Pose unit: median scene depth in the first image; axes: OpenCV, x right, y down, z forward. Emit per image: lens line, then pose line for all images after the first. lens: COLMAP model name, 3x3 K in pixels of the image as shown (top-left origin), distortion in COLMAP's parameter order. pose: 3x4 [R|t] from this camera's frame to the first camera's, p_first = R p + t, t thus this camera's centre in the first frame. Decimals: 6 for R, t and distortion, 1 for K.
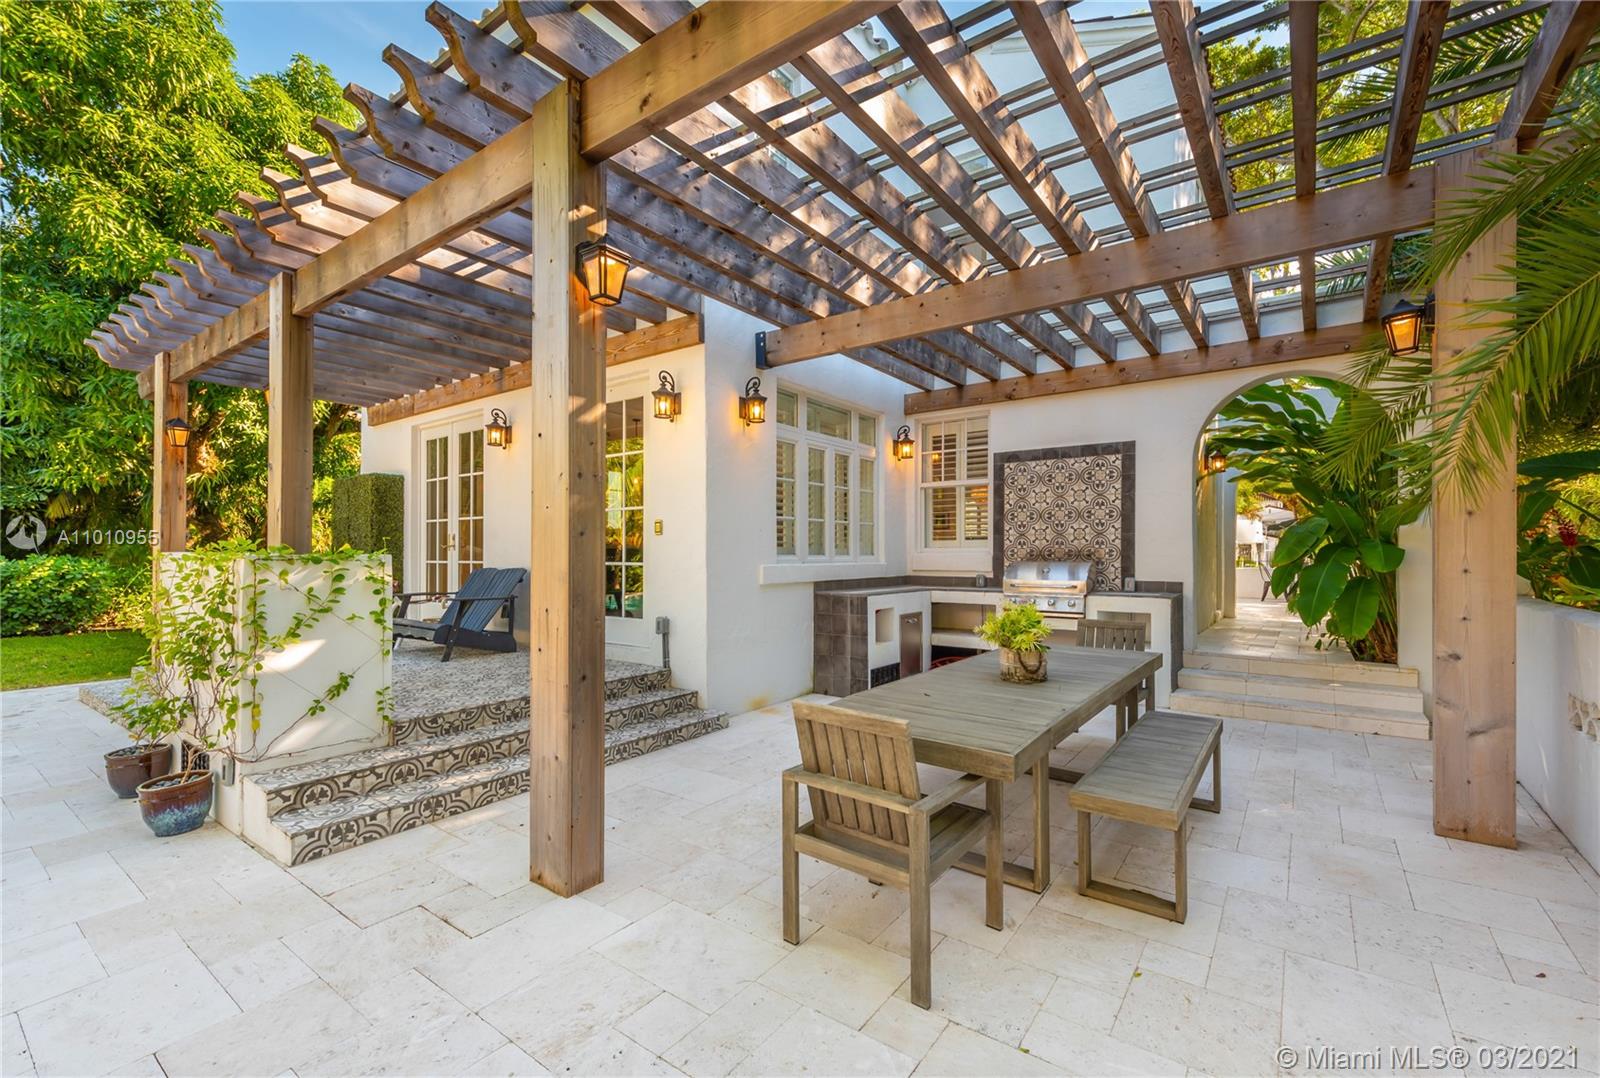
lens RADIAL K [[686.0, 0, 800.0], [0, 686.0, 539.0], [0, 0, 1]] dist [0.000363, -0.000425]
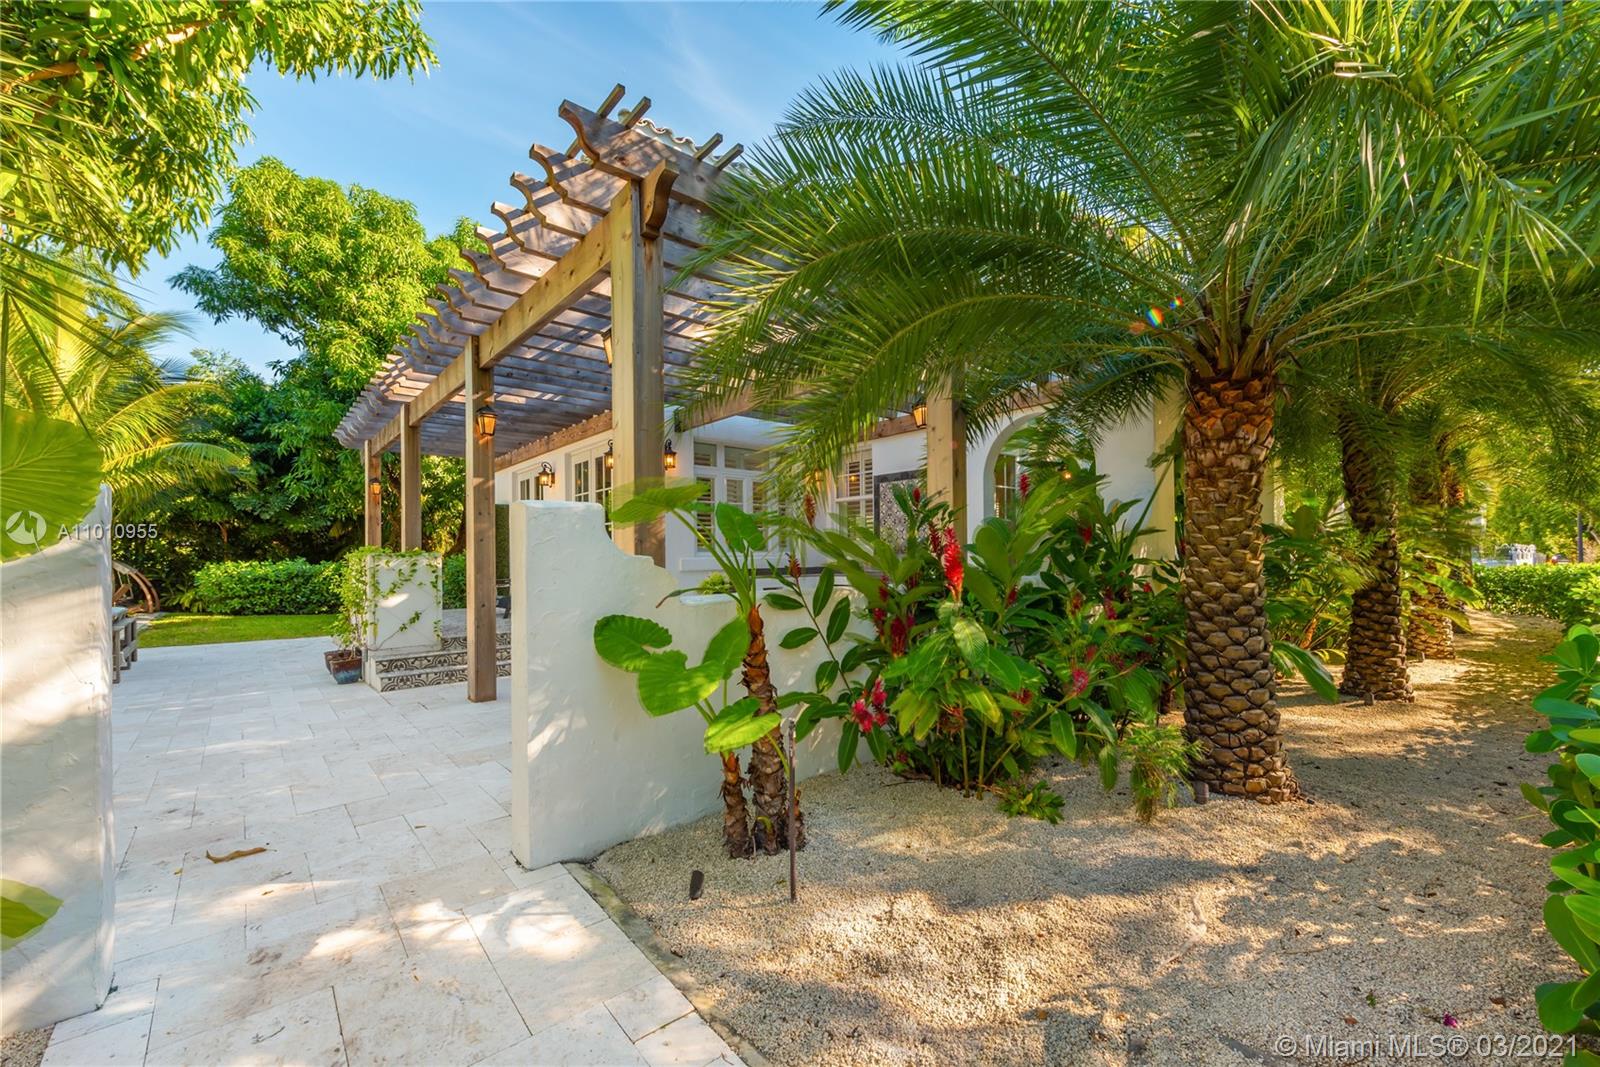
lens RADIAL K [[630.8, 0, 799.1], [0, 630.8, 543.1], [0, 0, 1]] dist [-0.000732, -0.012276]
pose [[0.977612, -0.018970, -0.209558, 0.457278], [0.019077, 0.999817, -0.001508, 0.010345], [0.209548, -0.002523, 0.977795, -0.317535]]
